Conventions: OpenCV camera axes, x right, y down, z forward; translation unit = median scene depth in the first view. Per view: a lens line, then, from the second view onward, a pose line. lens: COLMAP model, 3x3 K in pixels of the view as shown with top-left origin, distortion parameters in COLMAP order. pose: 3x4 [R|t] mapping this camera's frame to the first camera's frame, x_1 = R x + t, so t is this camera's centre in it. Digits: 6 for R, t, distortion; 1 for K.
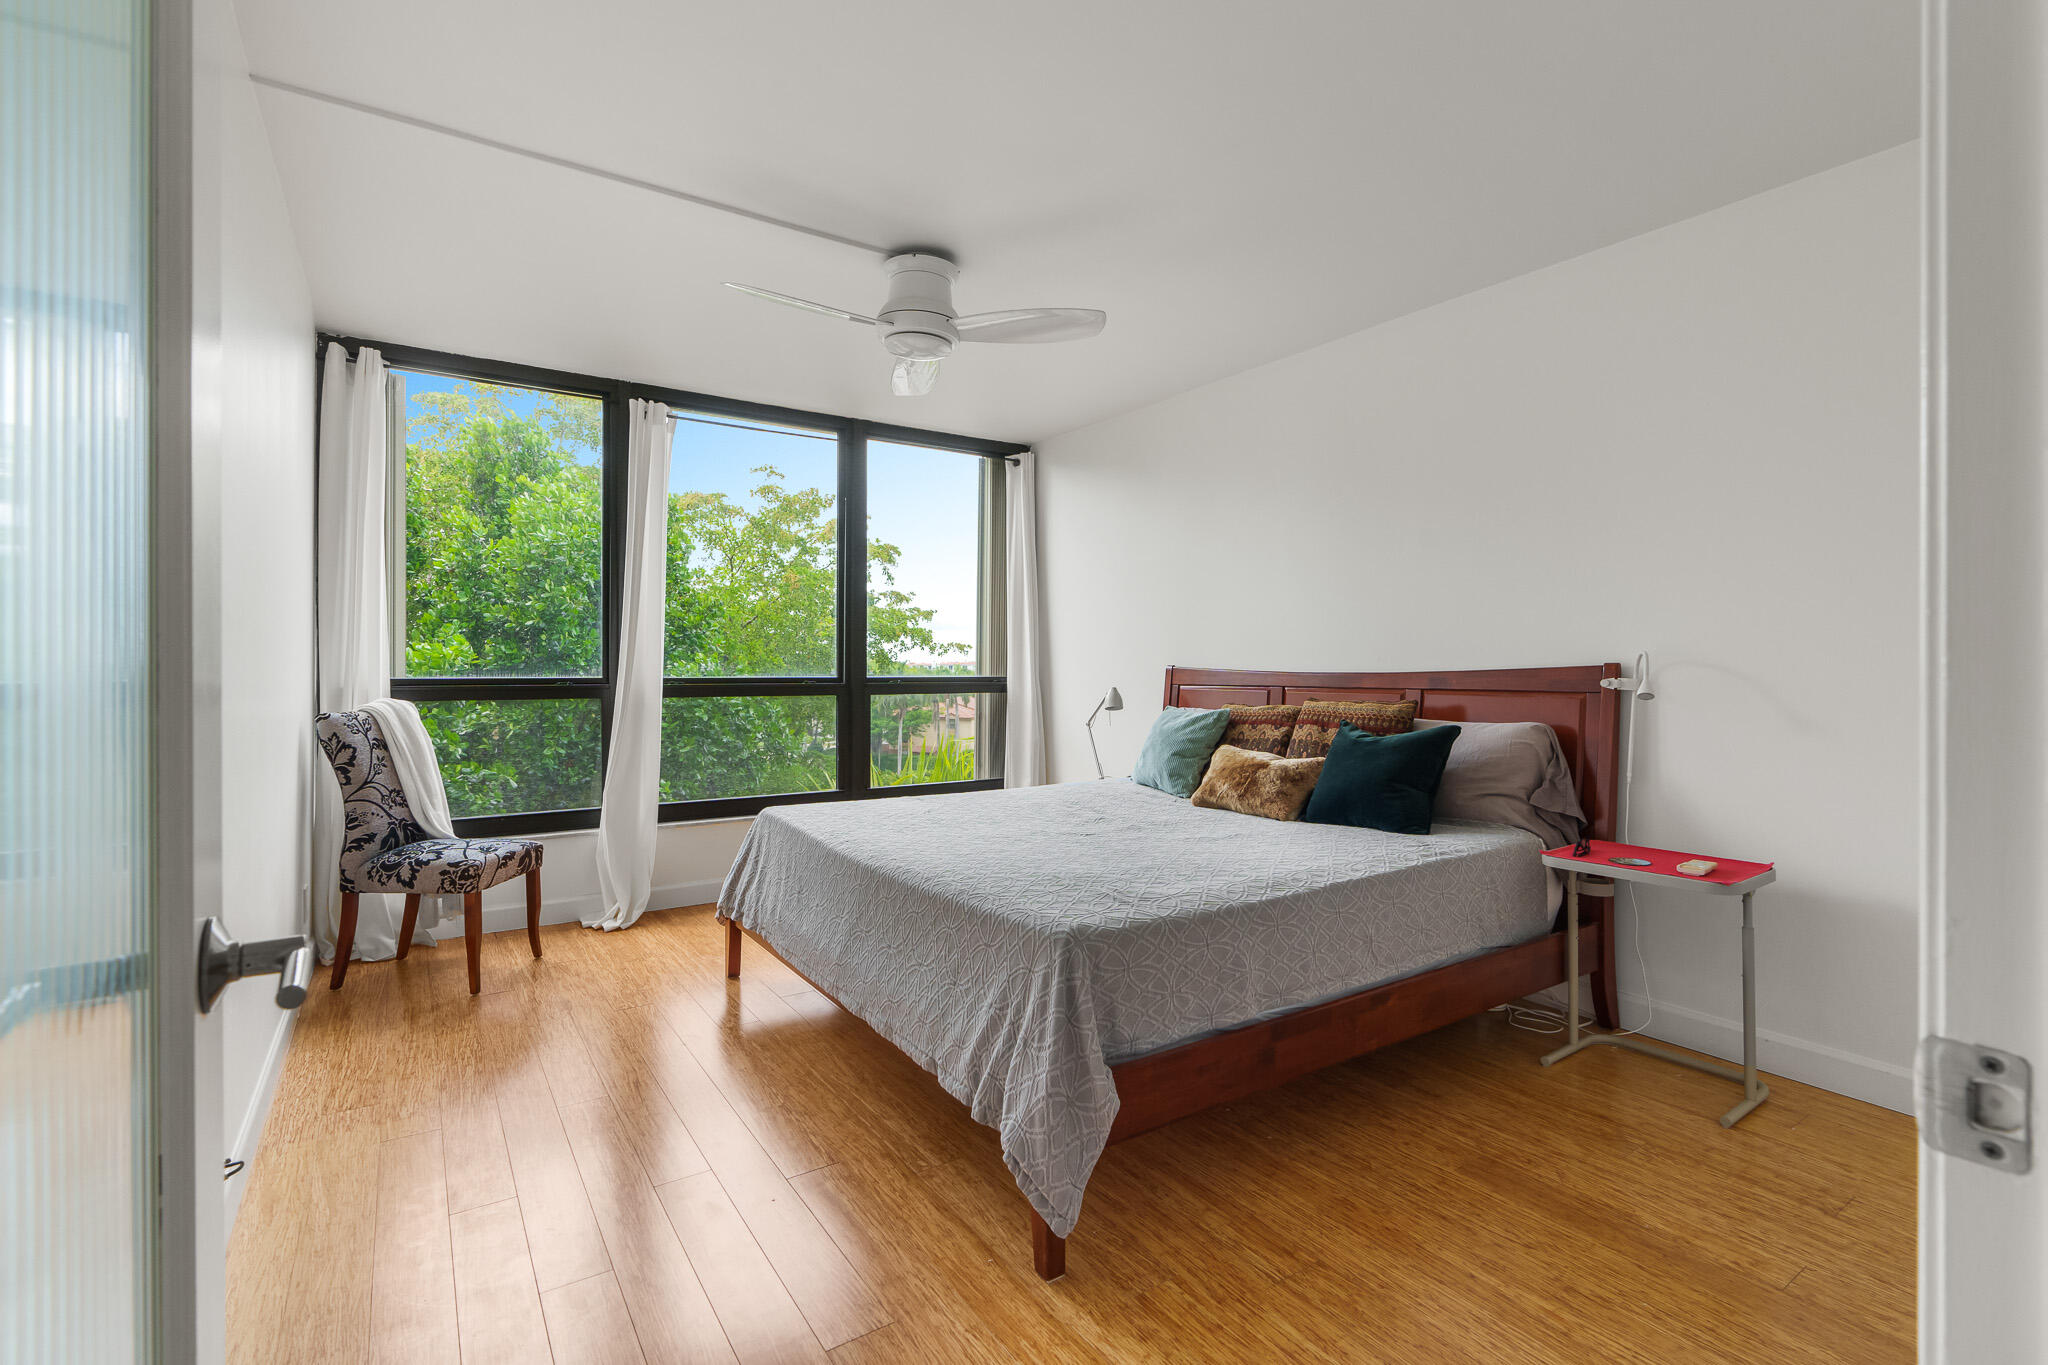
lens RADIAL K [[922.8, 0, 1019.5], [0, 922.8, 670.6], [0, 0, 1]] dist [-0.010893, 0.000561]
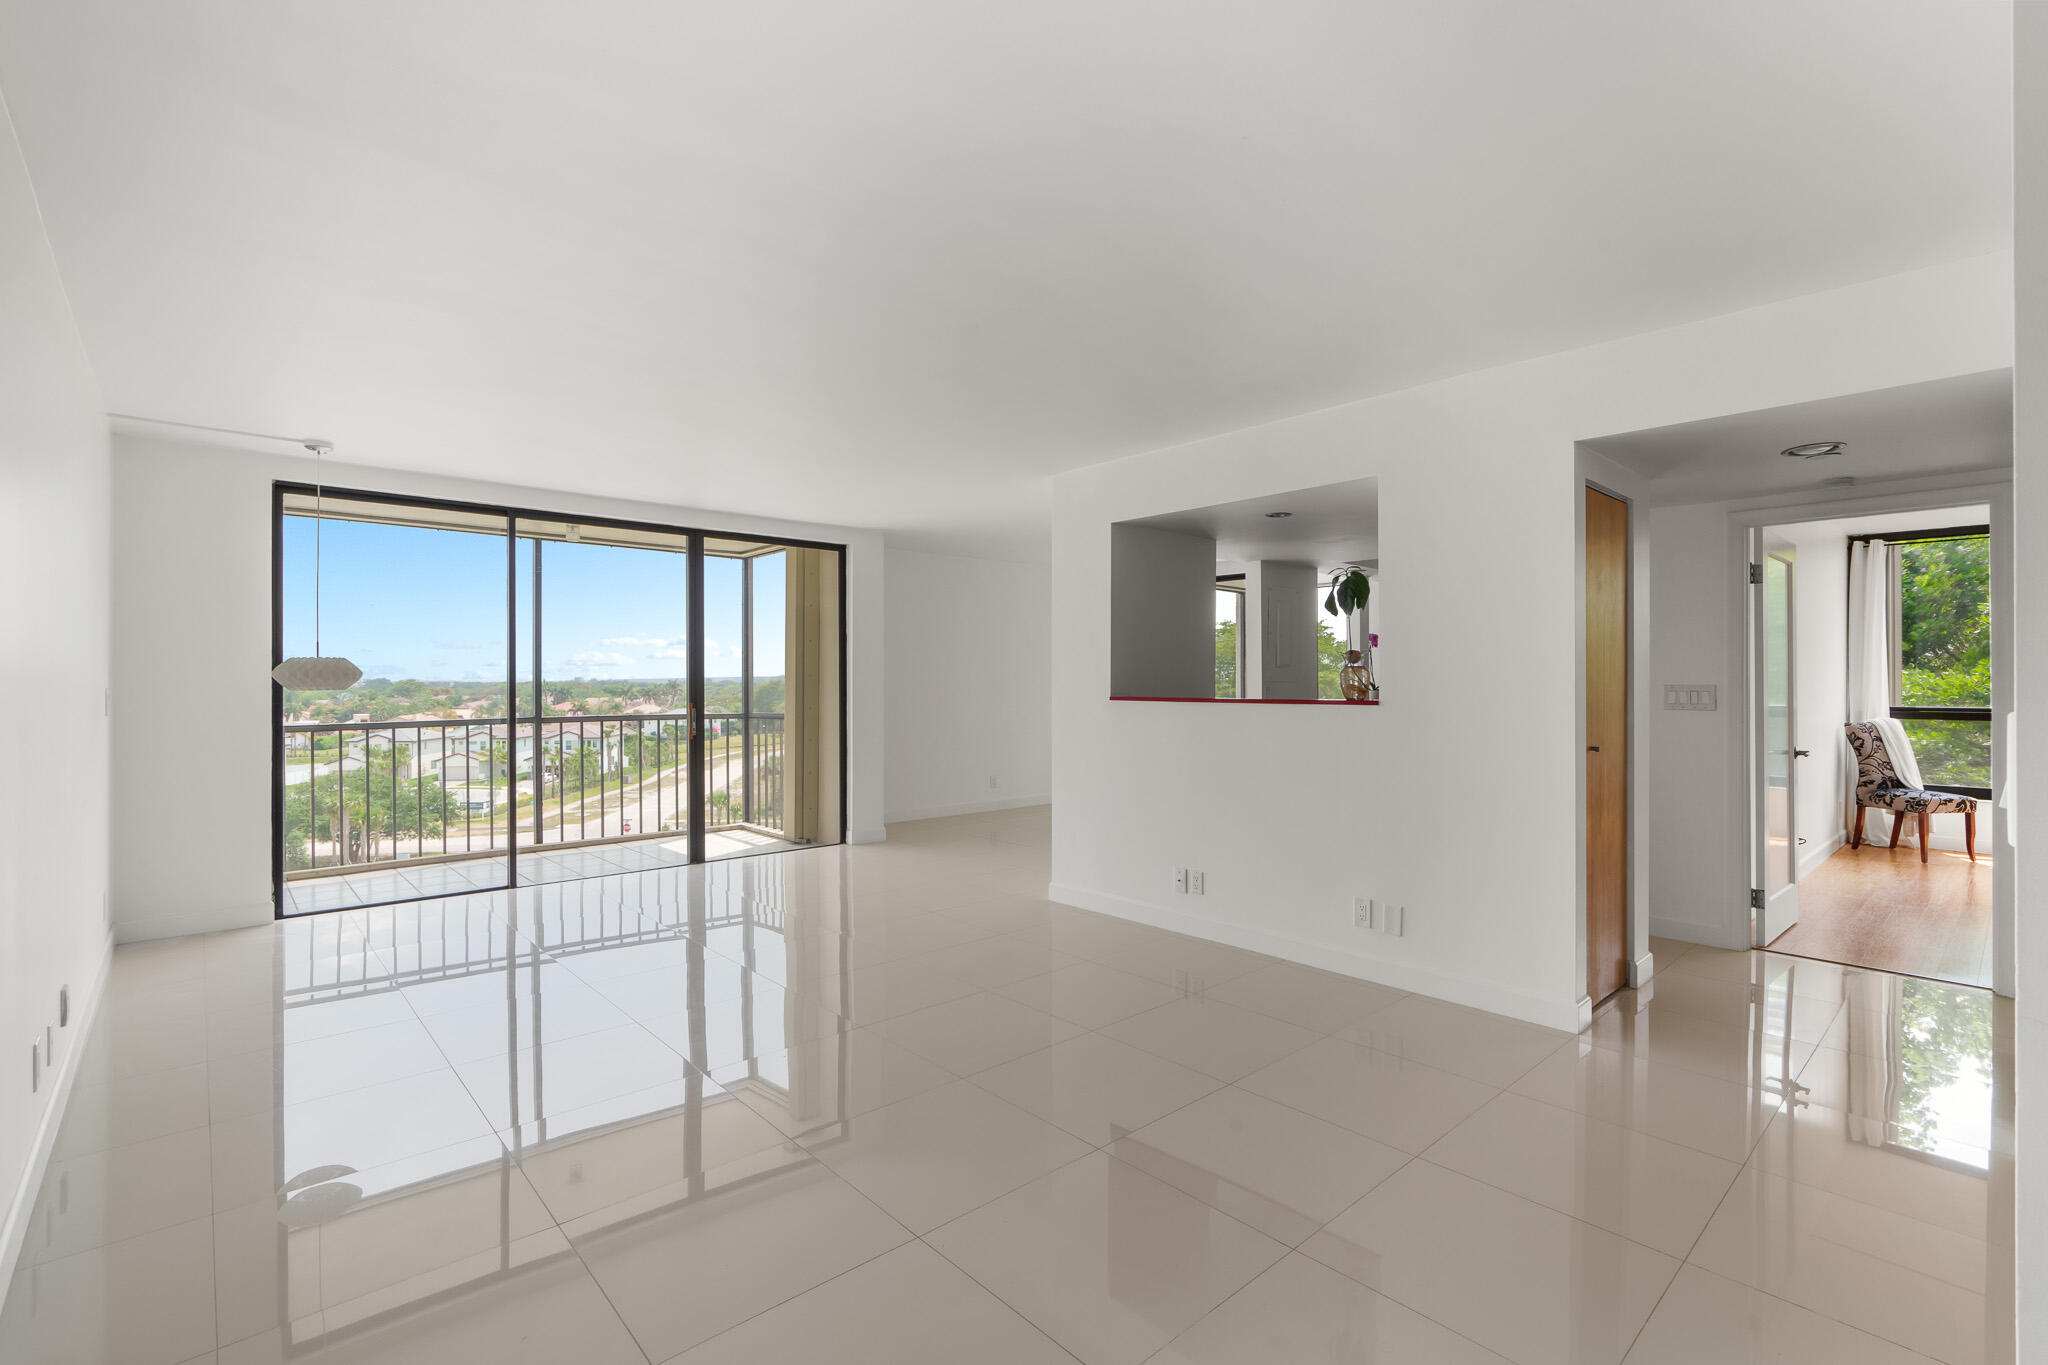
lens RADIAL K [[922.8, 0, 1022.5], [0, 922.8, 678.7], [0, 0, 1]] dist [-0.010893, 0.000561]
pose [[0.141770, -0.003360, -0.989894, 1.082928], [0.001656, 0.999994, -0.003157, -0.053489], [0.989898, -0.001191, 0.141775, -1.216201]]
